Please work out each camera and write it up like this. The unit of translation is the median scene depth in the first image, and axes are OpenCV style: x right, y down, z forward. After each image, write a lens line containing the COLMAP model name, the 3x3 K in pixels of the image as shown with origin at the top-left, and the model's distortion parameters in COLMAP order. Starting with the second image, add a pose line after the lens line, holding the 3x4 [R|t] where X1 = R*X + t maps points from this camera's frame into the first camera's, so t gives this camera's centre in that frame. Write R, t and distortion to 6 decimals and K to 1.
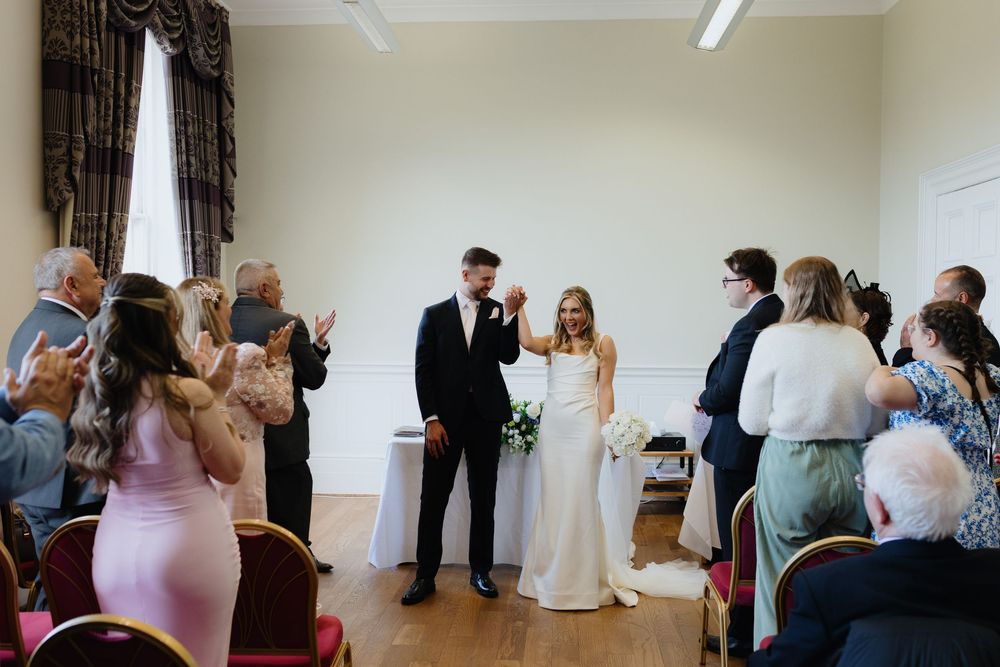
lens RADIAL K [[939.7, 0, 500.0], [0, 939.7, 332.4], [0, 0, 1]] dist [0.019872, 0.000000]
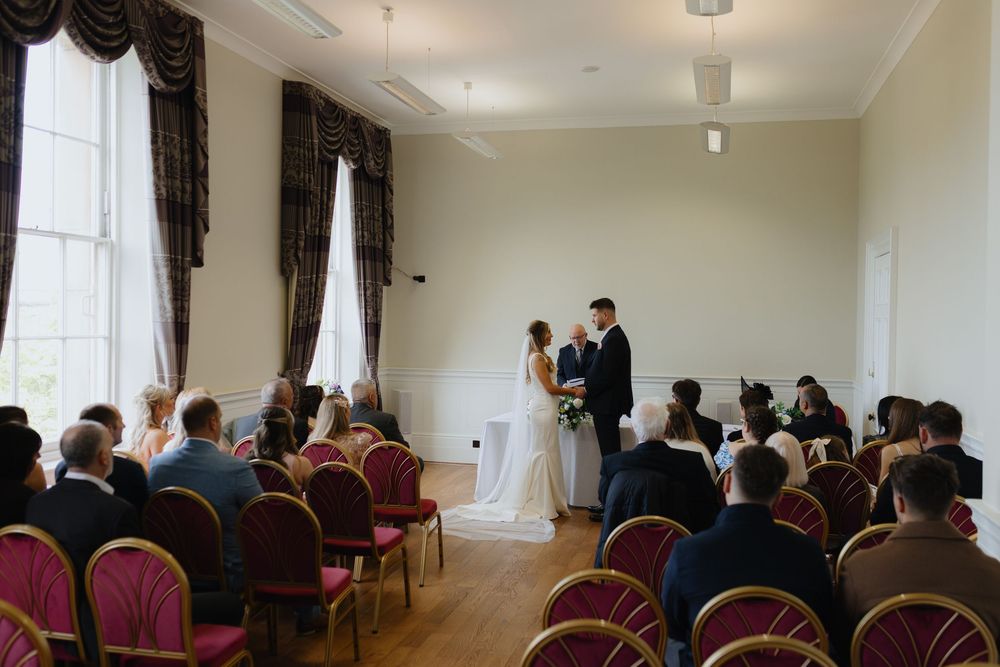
lens RADIAL K [[946.2, 0, 500.1], [0, 946.2, 333.0], [0, 0, 1]] dist [-0.021449, 0.000000]
pose [[0.985570, 0.011005, -0.168910, 0.155582], [-0.012421, 0.999896, -0.007328, -0.016001], [0.168812, 0.009321, 0.985604, -0.491867]]
